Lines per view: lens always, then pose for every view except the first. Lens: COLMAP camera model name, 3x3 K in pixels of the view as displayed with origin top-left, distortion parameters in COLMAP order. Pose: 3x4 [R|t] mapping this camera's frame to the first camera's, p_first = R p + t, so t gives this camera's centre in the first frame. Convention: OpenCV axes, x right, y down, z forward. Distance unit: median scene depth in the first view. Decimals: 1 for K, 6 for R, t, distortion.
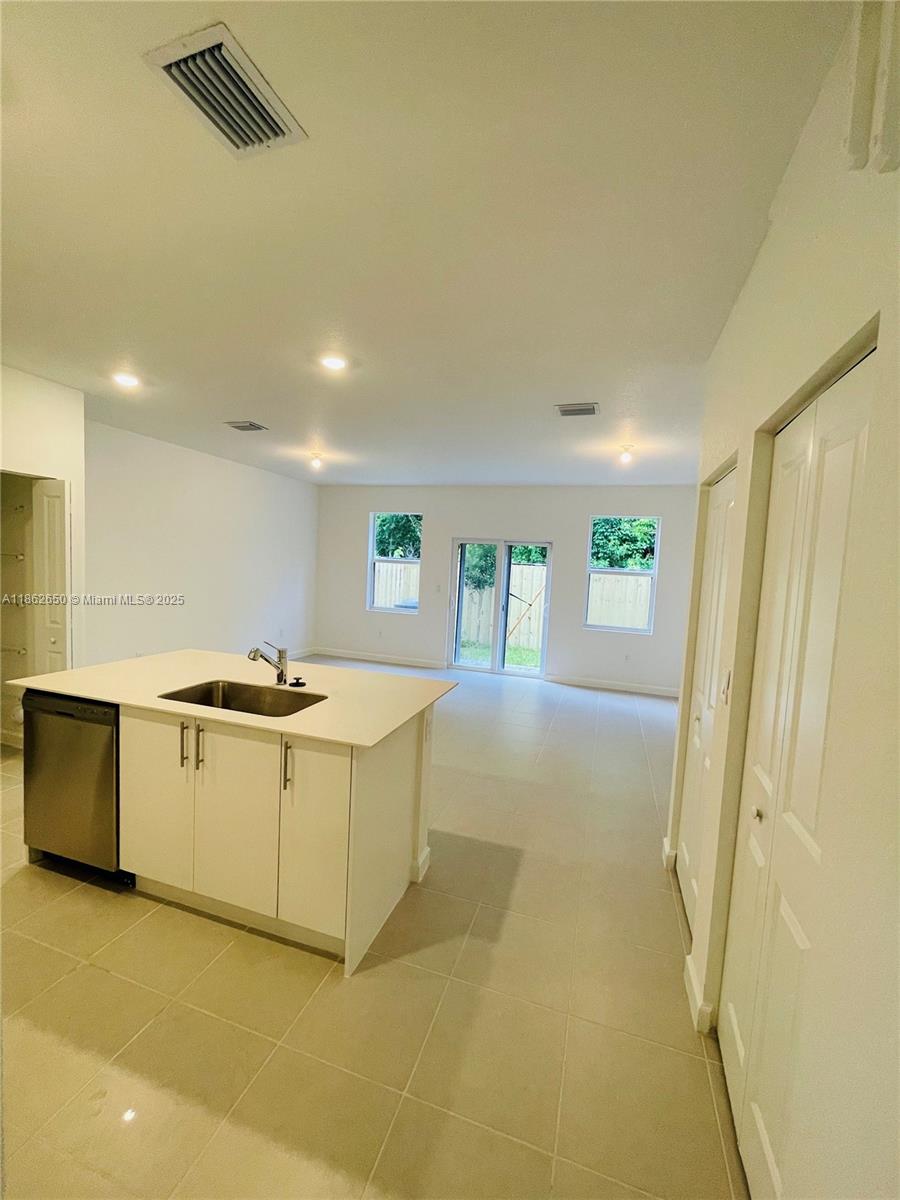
lens RADIAL K [[488.1, 0, 451.2], [0, 488.1, 601.5], [0, 0, 1]] dist [-0.000816, 0.000251]
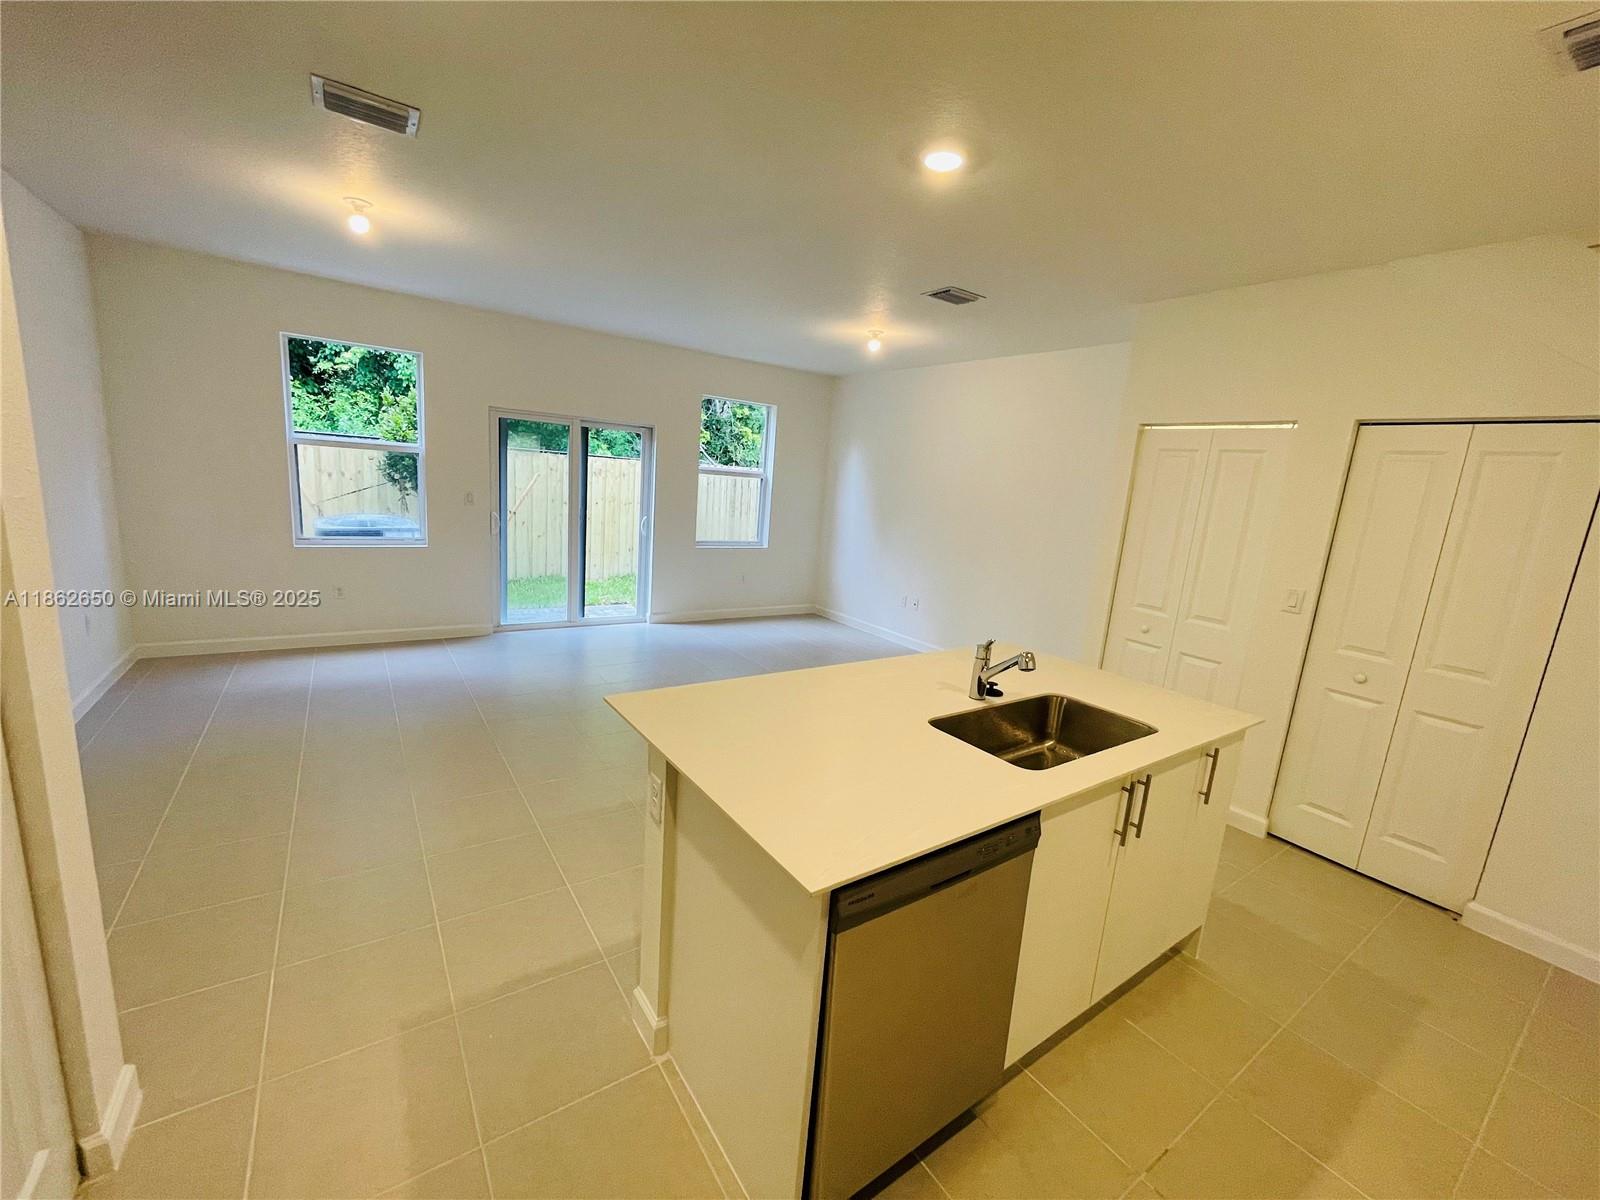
lens RADIAL K [[650.7, 0, 792.6], [0, 650.7, 605.6], [0, 0, 1]] dist [-0.000816, 0.000251]
pose [[0.610822, -0.159660, 0.775503, -0.419657], [0.012305, 0.981254, 0.192328, -0.046718], [-0.791672, -0.107935, 0.601336, 0.246915]]
